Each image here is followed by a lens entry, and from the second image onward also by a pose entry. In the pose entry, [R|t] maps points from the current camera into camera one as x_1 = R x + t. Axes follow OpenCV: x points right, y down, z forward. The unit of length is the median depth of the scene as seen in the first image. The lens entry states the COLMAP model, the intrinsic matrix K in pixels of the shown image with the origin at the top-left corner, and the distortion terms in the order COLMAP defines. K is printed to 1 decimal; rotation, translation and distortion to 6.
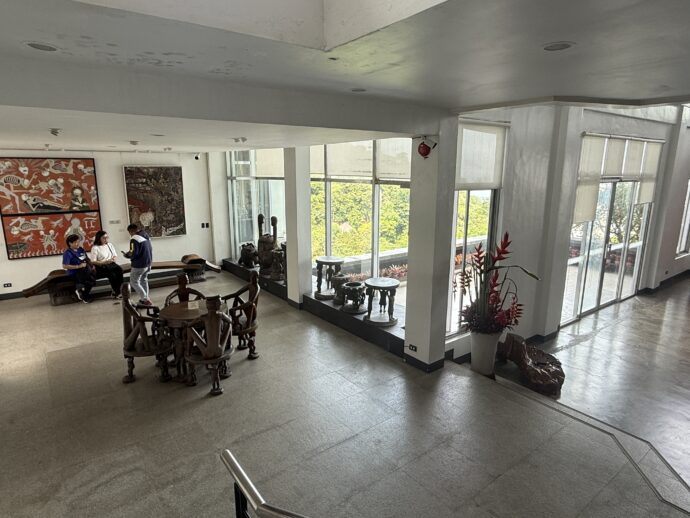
lens RADIAL K [[411.5, 0, 345.0], [0, 411.5, 259.0], [0, 0, 1]] dist [-0.003225, -0.000405]
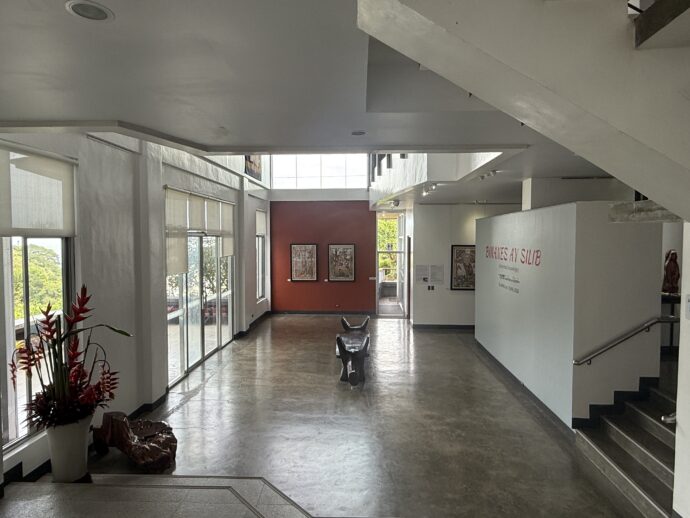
lens RADIAL K [[411.5, 0, 345.0], [0, 411.5, 259.0], [0, 0, 1]] dist [-0.003225, -0.000405]
pose [[0.621260, -0.038482, 0.782659, 0.062221], [0.167356, 0.982265, -0.084548, 0.026582], [-0.765525, 0.183509, 0.616682, 0.080387]]
